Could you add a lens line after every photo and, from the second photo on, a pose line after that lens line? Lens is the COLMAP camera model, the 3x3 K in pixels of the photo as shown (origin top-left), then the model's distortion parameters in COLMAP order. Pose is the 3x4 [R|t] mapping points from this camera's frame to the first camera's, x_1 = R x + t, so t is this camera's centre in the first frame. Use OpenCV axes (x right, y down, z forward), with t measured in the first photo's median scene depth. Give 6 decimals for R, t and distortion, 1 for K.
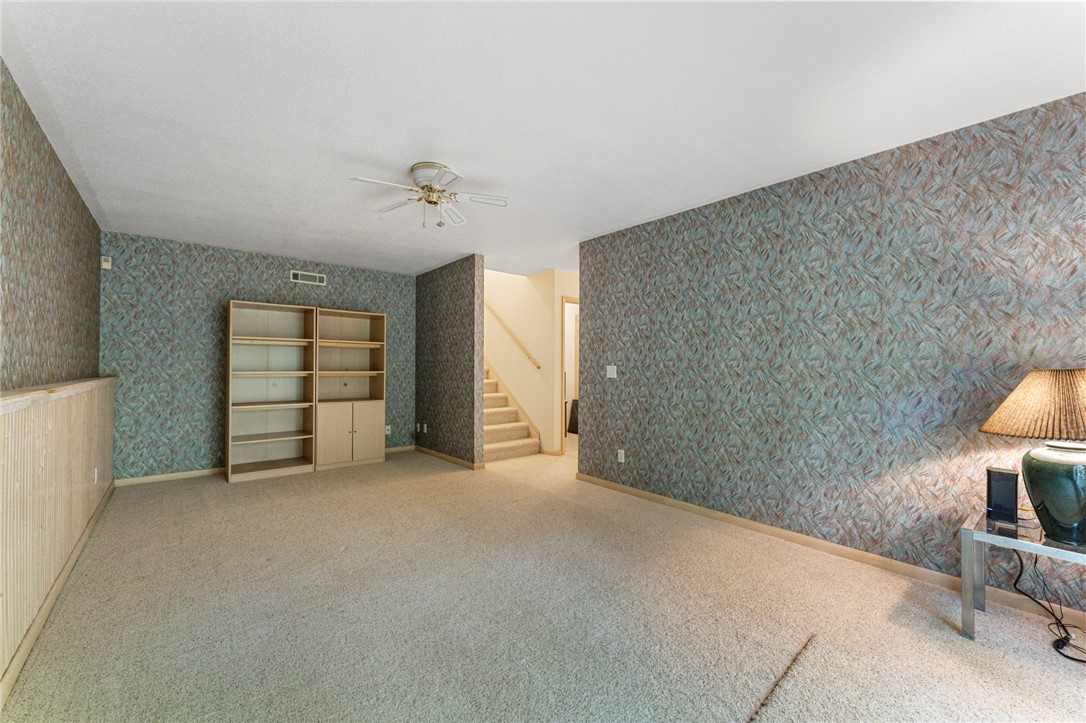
lens RADIAL K [[419.1, 0, 543.0], [0, 419.1, 361.5], [0, 0, 1]] dist [-0.000831, -0.000014]
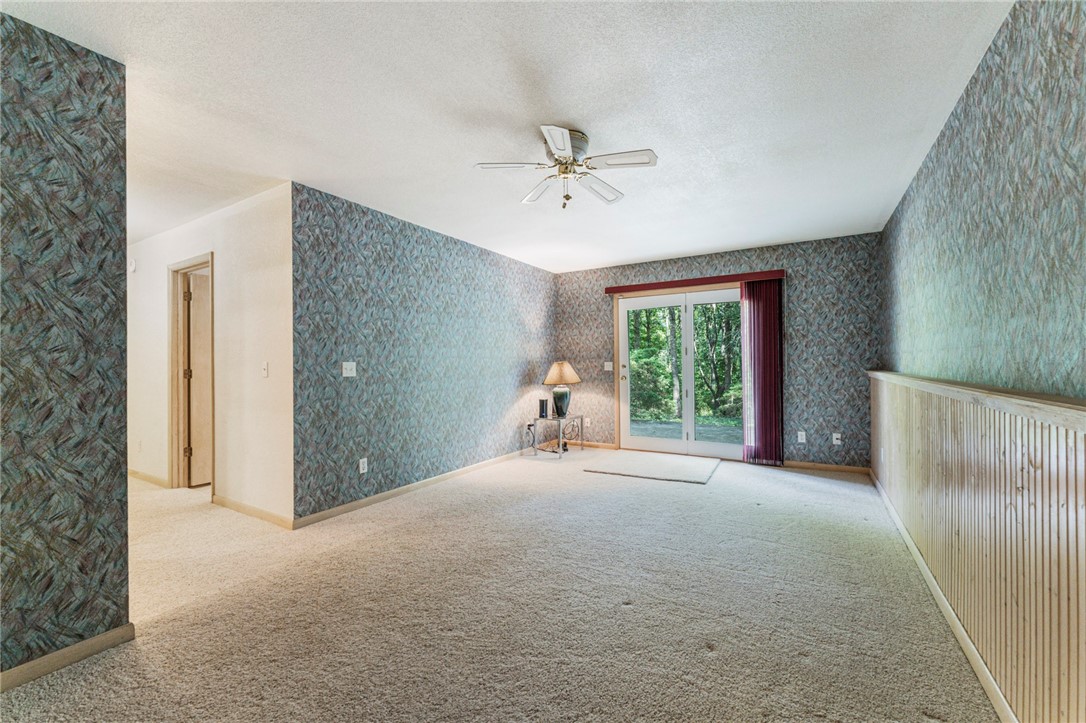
lens RADIAL K [[450.9, 0, 545.5], [0, 450.9, 357.6], [0, 0, 1]] dist [0.000599, 0.000012]
pose [[-0.324625, 0.006007, 0.945824, -0.818833], [-0.005652, 0.999950, -0.008290, 0.006722], [-0.945826, -0.008037, -0.324575, 0.943387]]
